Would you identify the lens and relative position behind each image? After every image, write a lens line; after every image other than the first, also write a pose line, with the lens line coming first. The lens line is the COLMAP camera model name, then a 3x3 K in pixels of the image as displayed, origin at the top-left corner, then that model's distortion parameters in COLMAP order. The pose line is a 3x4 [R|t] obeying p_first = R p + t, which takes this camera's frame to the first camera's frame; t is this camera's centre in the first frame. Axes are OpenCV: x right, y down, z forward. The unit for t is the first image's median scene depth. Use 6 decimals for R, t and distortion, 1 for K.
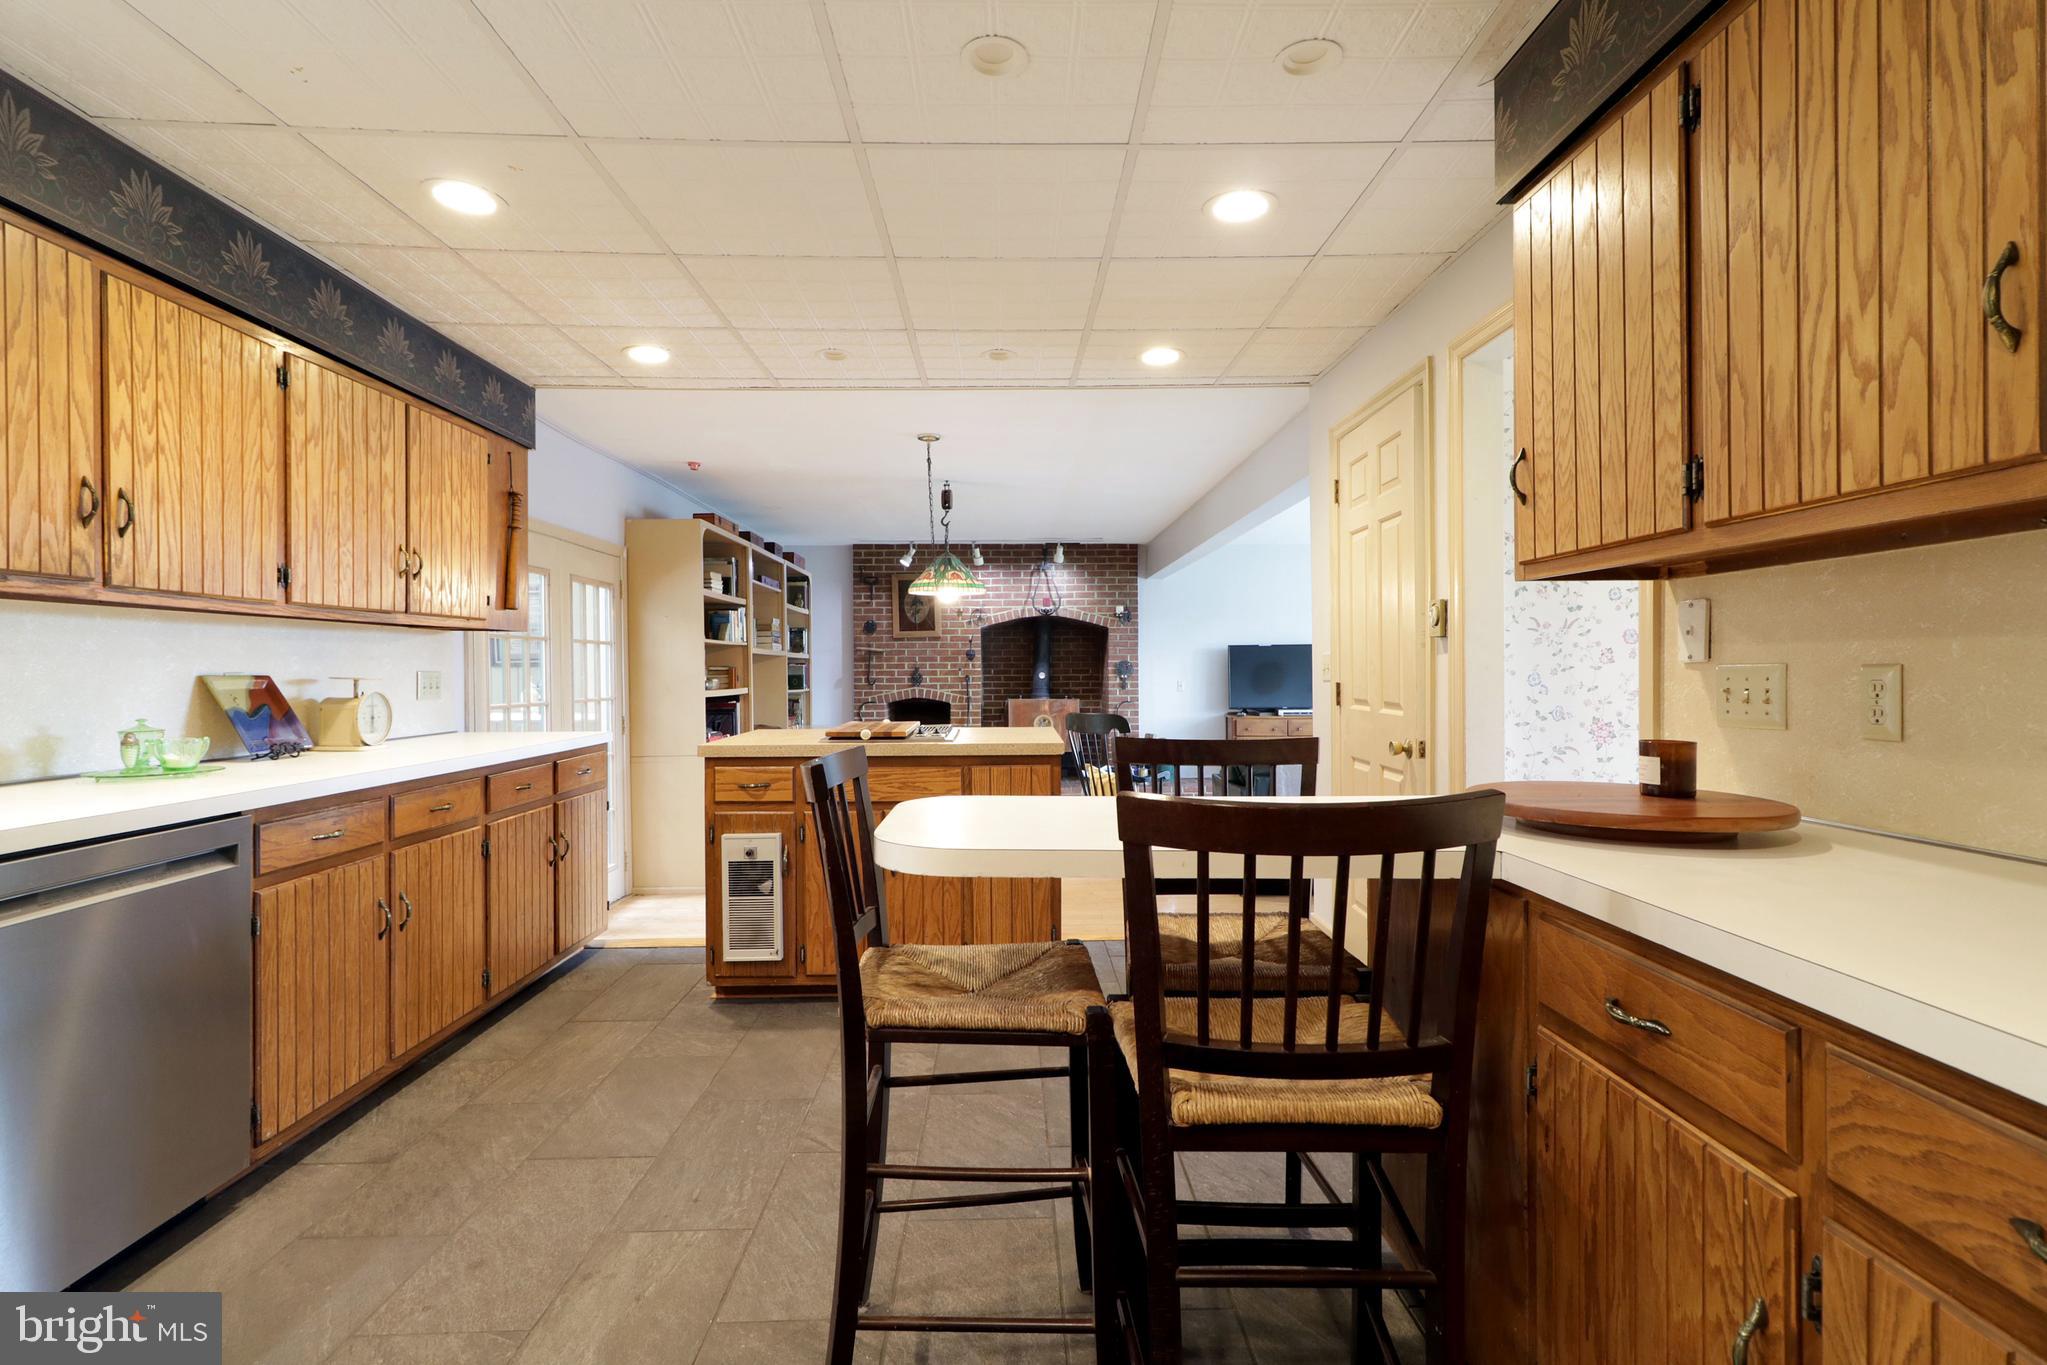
lens RADIAL K [[984.4, 0, 1030.2], [0, 984.4, 672.5], [0, 0, 1]] dist [0.005335, 0.001038]
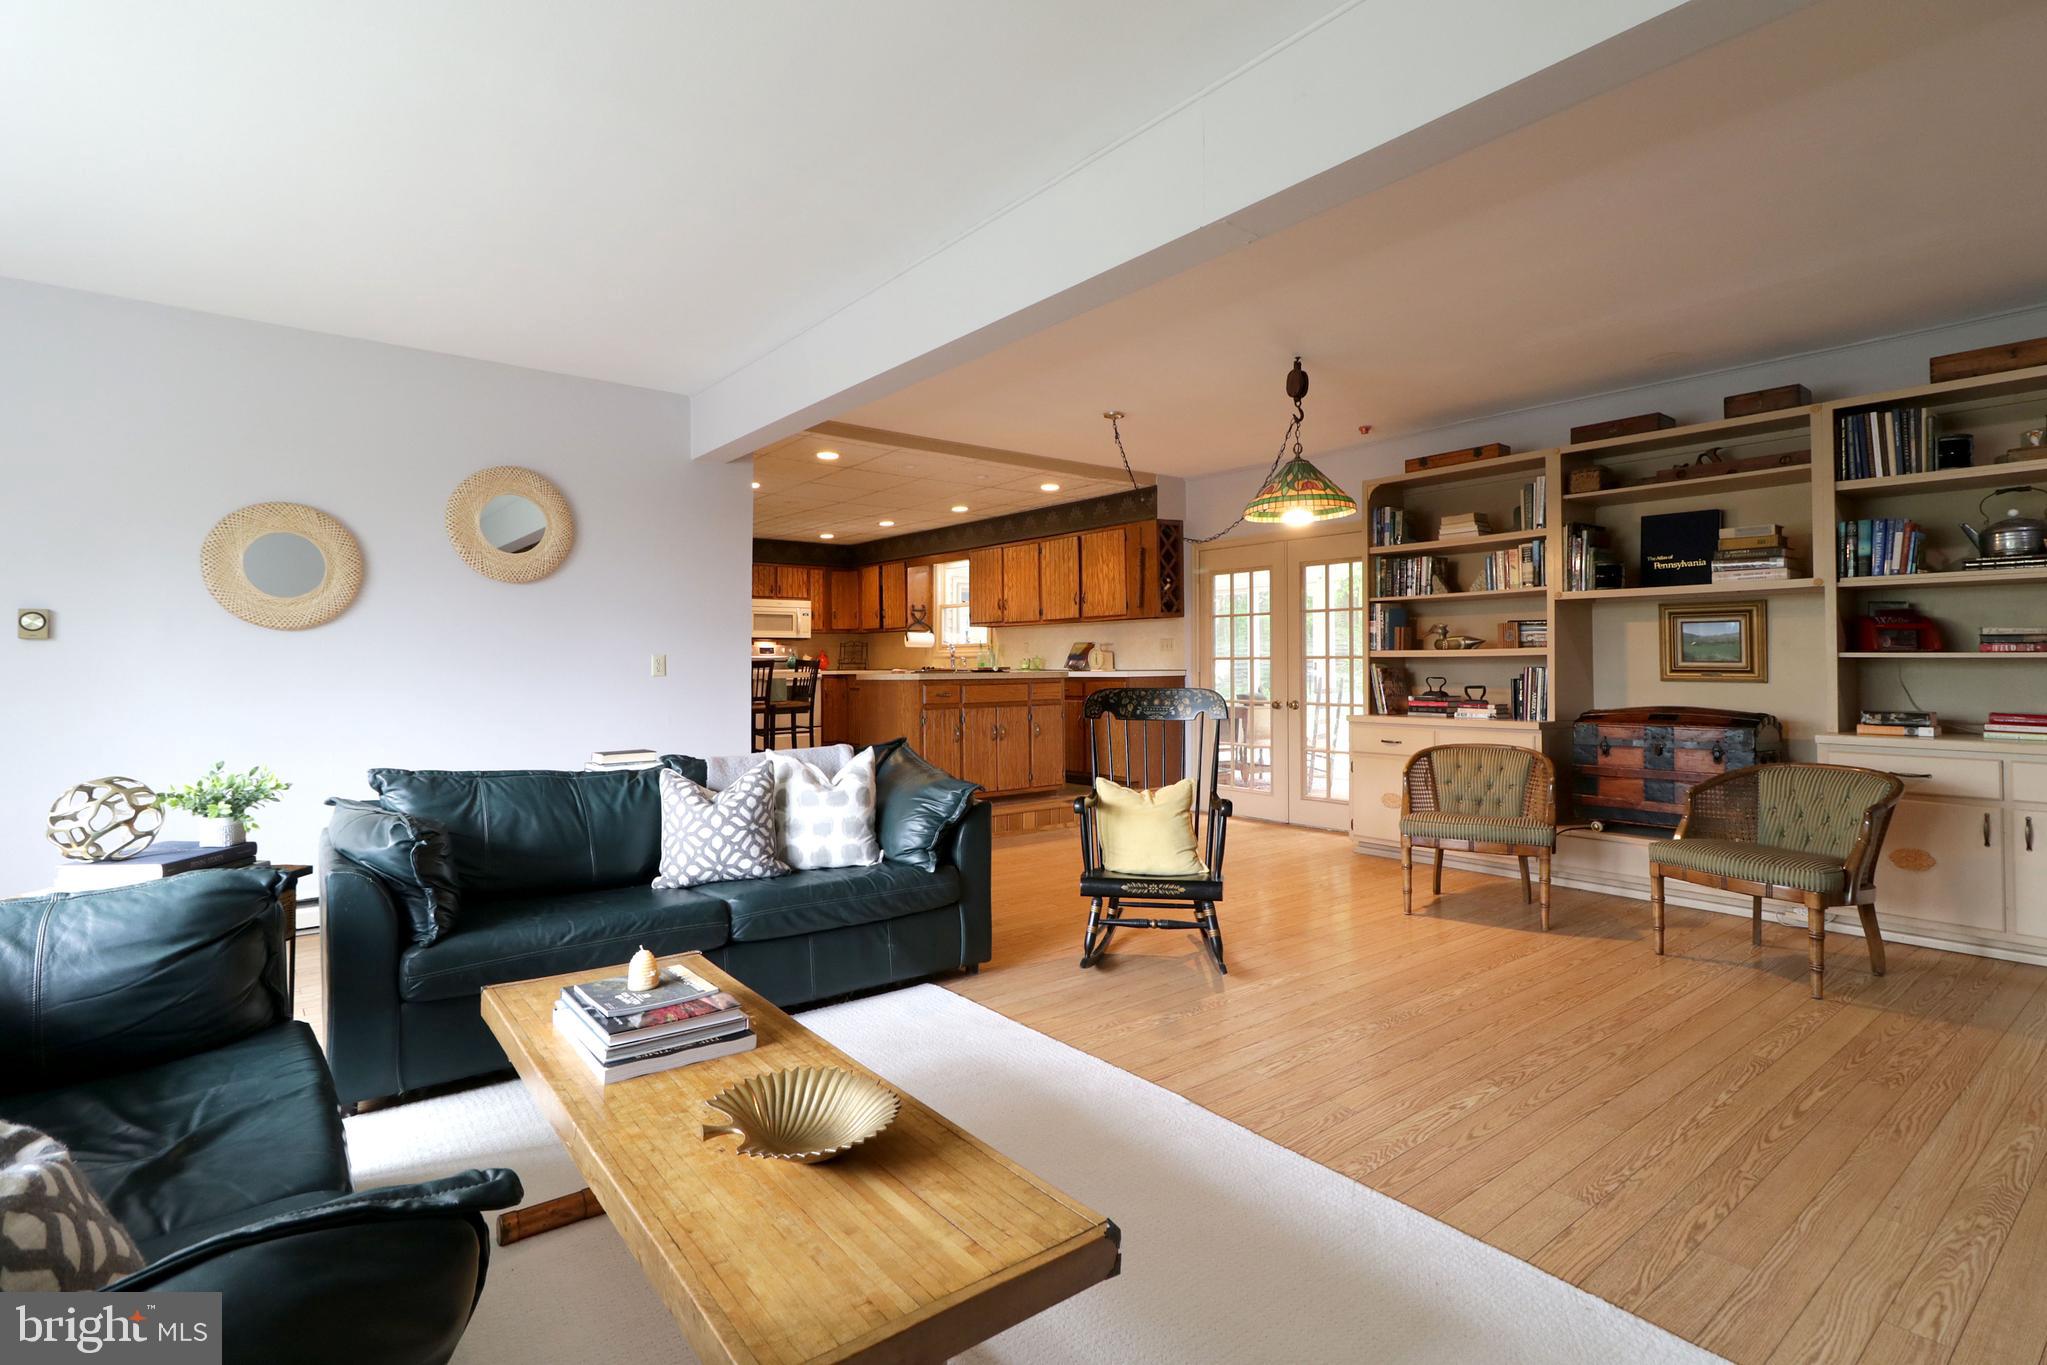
lens RADIAL K [[958.6, 0, 1025.3], [0, 958.6, 663.7], [0, 0, 1]] dist [0.001390, 0.000382]
pose [[-0.801680, 0.010982, -0.597653, 0.856597], [0.008841, 0.999940, 0.006515, 0.037500], [0.597688, -0.000061, -0.801729, 2.507984]]
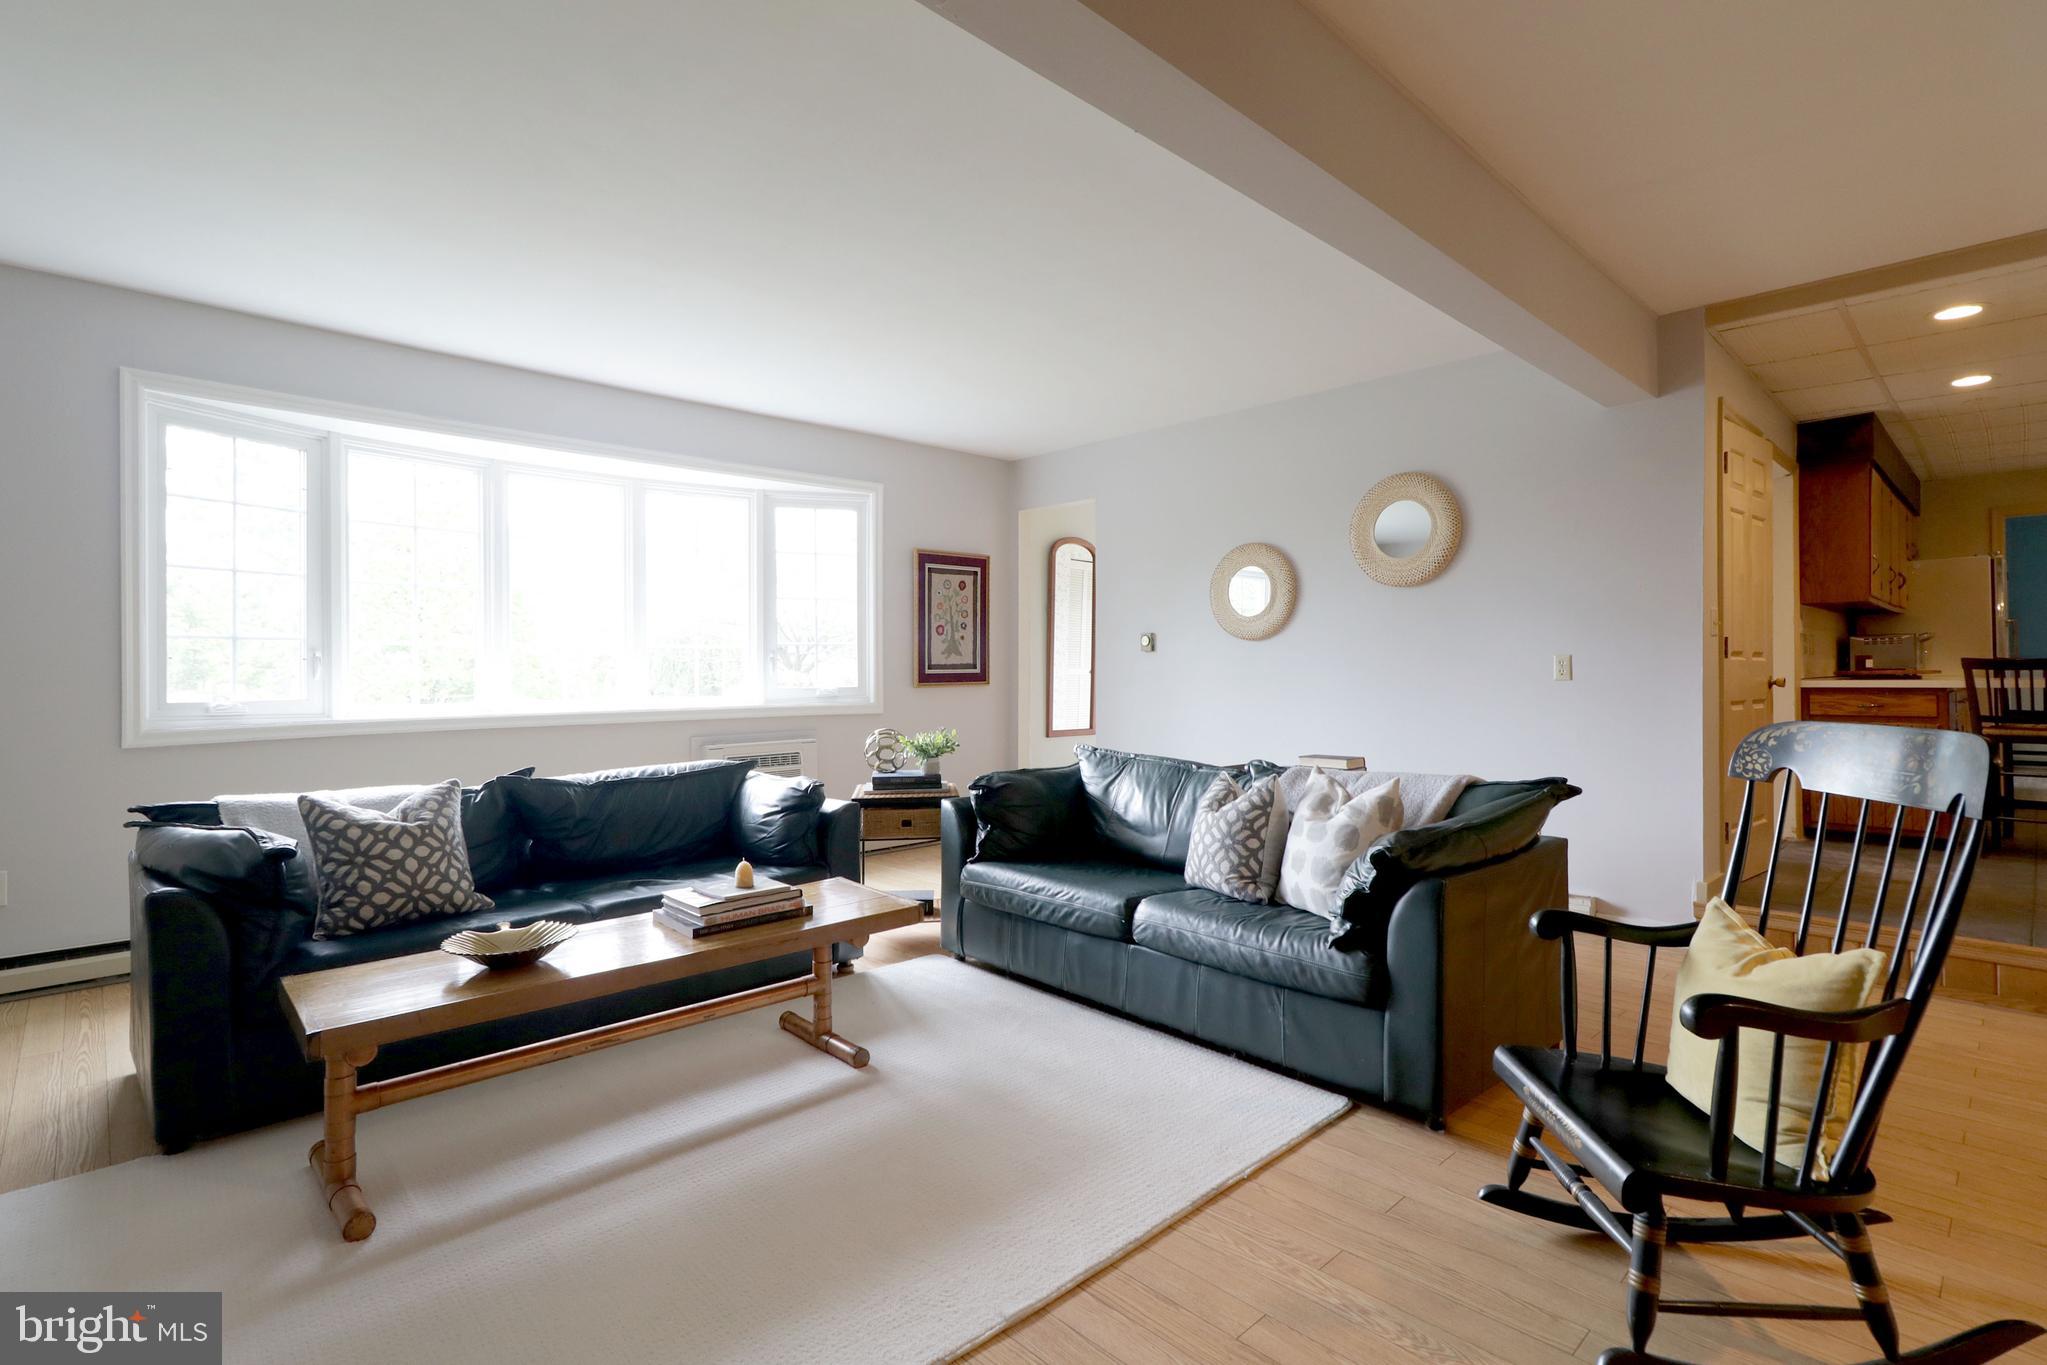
lens RADIAL K [[969.6, 0, 1027.9], [0, 969.6, 672.4], [0, 0, 1]] dist [0.003391, 0.001104]
pose [[-0.670679, 0.007820, 0.741707, 0.041200], [0.011124, 0.999938, -0.000484, 0.042681], [-0.741665, 0.007926, -0.670724, 2.348219]]
